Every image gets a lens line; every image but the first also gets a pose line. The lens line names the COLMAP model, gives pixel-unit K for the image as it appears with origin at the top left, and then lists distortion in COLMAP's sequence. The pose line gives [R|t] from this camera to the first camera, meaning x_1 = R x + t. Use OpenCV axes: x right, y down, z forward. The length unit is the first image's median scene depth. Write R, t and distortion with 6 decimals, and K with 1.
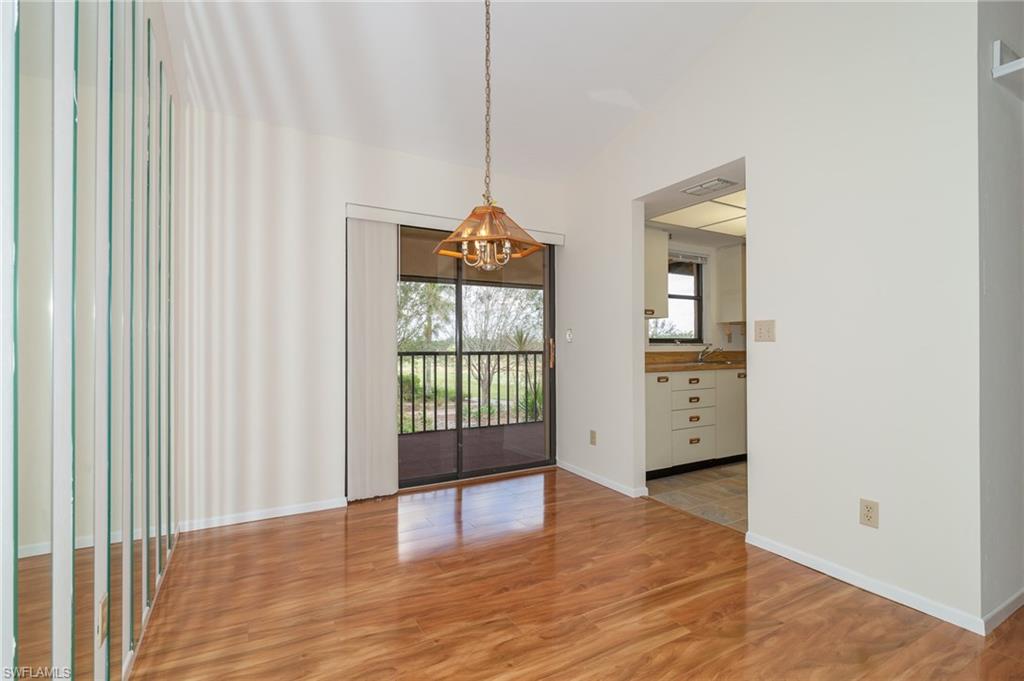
lens RADIAL K [[473.4, 0, 512.0], [0, 473.4, 340.5], [0, 0, 1]] dist [-0.000386, -0.000188]
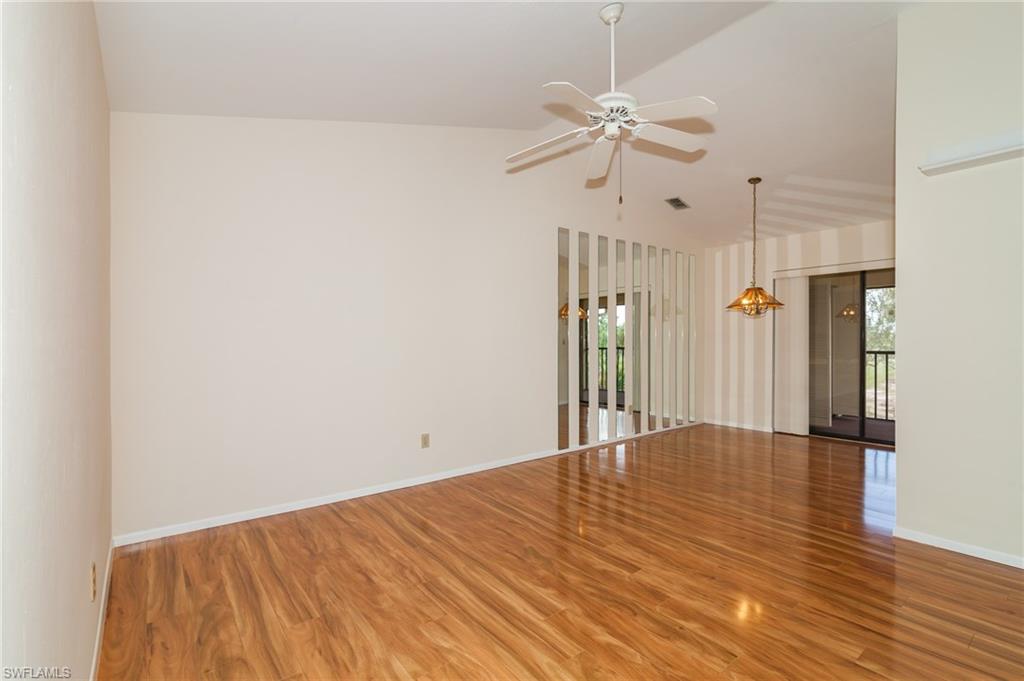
lens RADIAL K [[466.0, 0, 518.0], [0, 466.0, 342.7], [0, 0, 1]] dist [-0.001123, -0.000162]
pose [[0.155017, 0.000616, -0.987912, 0.921005], [0.020987, 0.999772, 0.003916, -0.028090], [0.987689, -0.021341, 0.154969, -0.201601]]
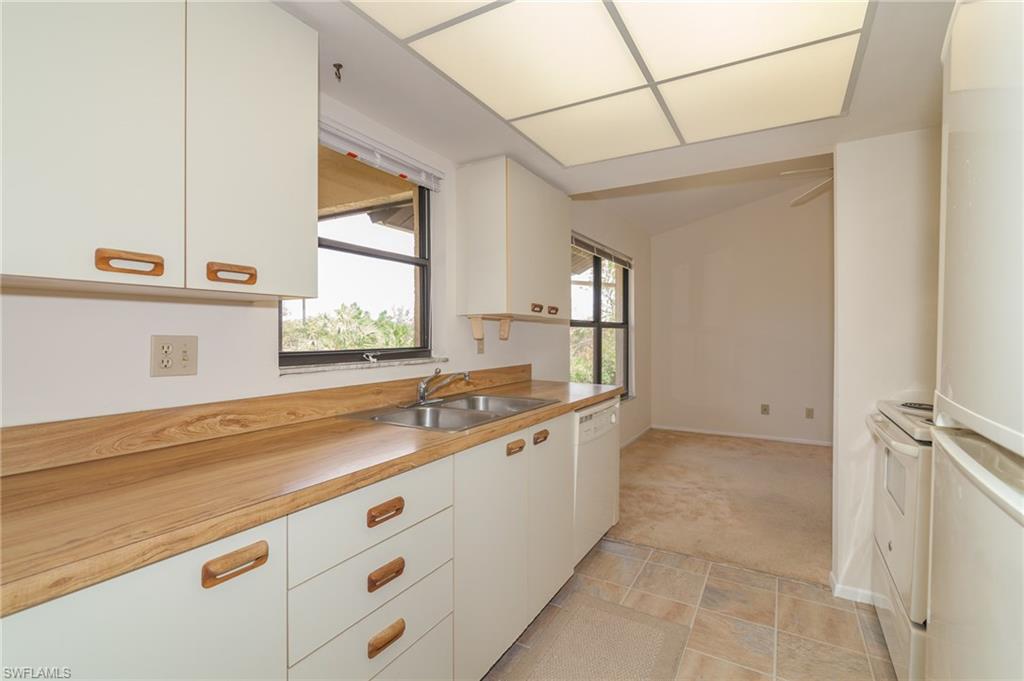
lens RADIAL K [[466.0, 0, 518.0], [0, 466.0, 342.7], [0, 0, 1]] dist [-0.001123, -0.000162]
pose [[0.859212, -0.006329, 0.511581, 0.264181], [-0.010091, 0.999519, 0.029314, -0.025805], [-0.511520, -0.030349, 0.858735, 0.610880]]
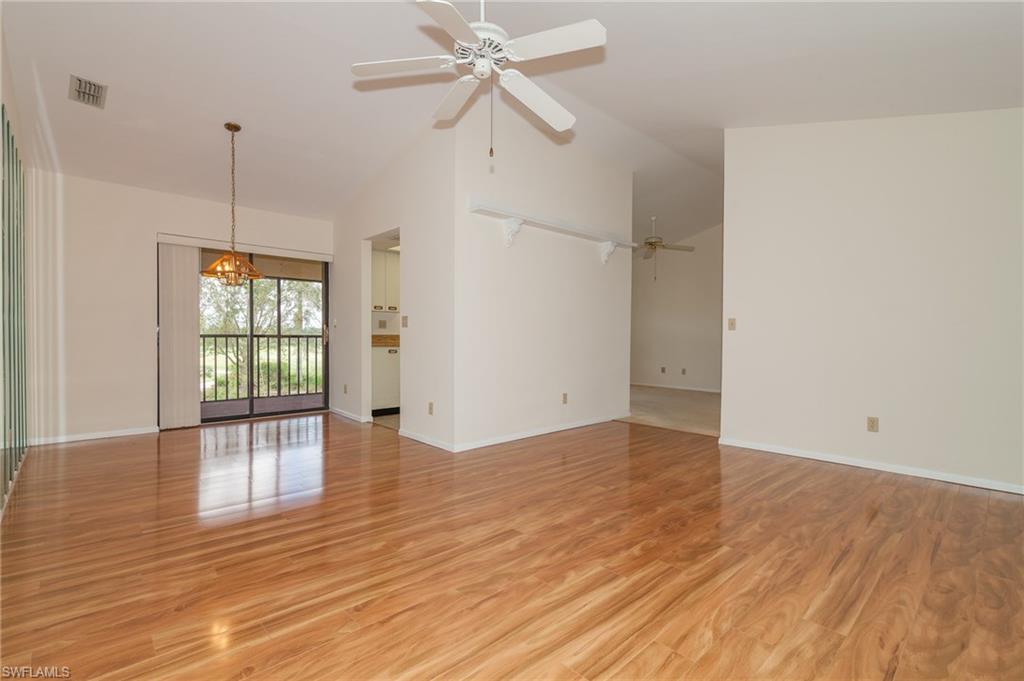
lens RADIAL K [[466.0, 0, 518.0], [0, 466.0, 342.7], [0, 0, 1]] dist [-0.001123, -0.000162]
pose [[0.971616, -0.003174, 0.236541, 0.293117], [-0.004377, 0.999497, 0.031394, 0.001938], [-0.236522, -0.031539, 0.971114, -0.506783]]
